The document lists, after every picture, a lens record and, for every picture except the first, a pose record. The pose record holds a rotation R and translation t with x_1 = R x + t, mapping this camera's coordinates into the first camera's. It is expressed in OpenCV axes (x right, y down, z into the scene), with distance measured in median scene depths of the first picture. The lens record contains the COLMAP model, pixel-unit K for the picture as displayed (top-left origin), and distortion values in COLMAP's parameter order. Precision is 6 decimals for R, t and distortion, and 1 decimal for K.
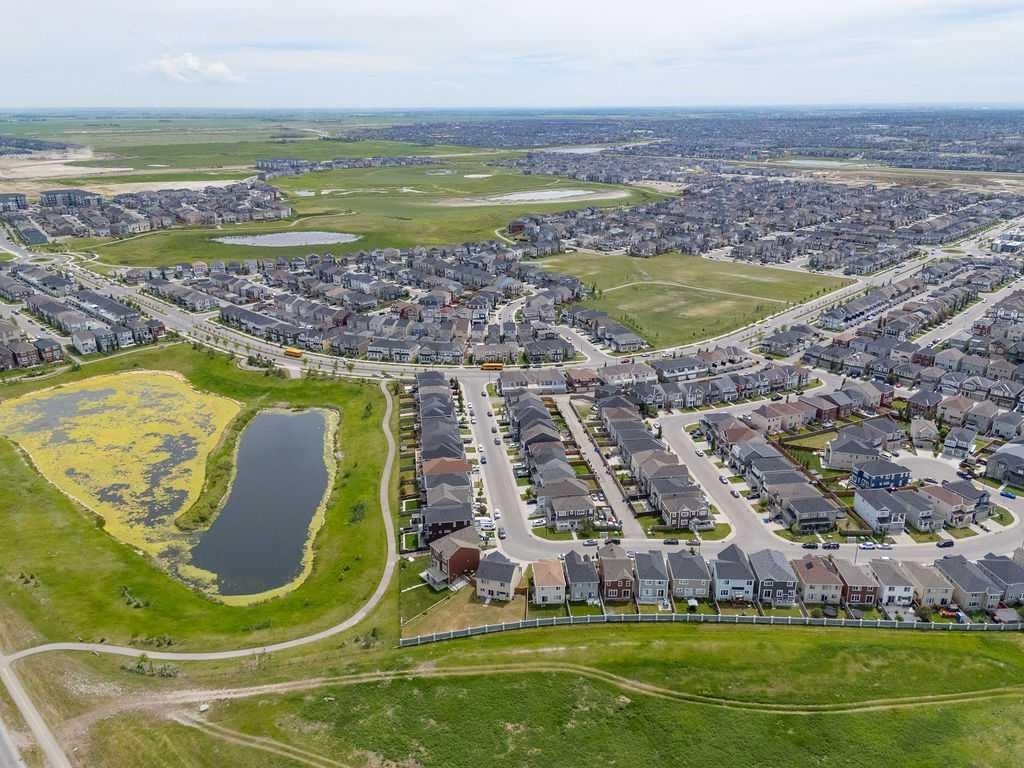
lens RADIAL K [[789.0, 0, 512.0], [0, 789.0, 384.0], [0, 0, 1]] dist [-0.000239, -0.000027]
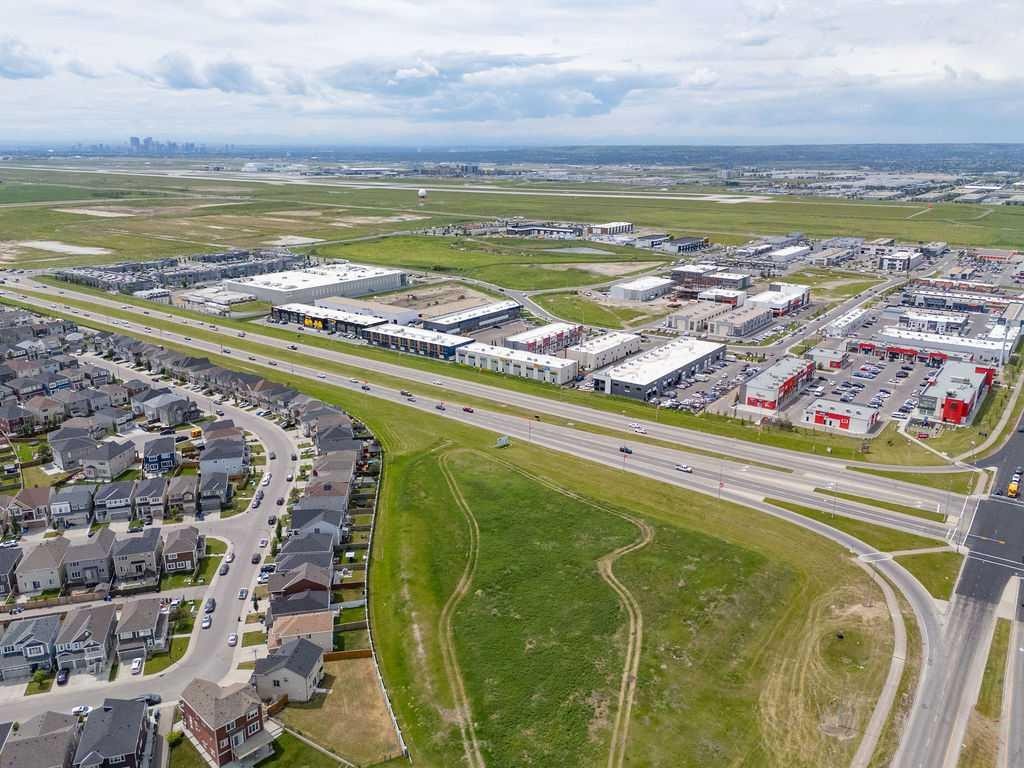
lens RADIAL K [[789.0, 0, 512.0], [0, 789.0, 384.0], [0, 0, 1]] dist [-0.000239, -0.000027]
pose [[-0.159778, -0.290237, 0.943522, -0.838294], [0.331686, 0.884447, 0.328234, -0.230555], [-0.929761, 0.365398, -0.045048, 0.851297]]
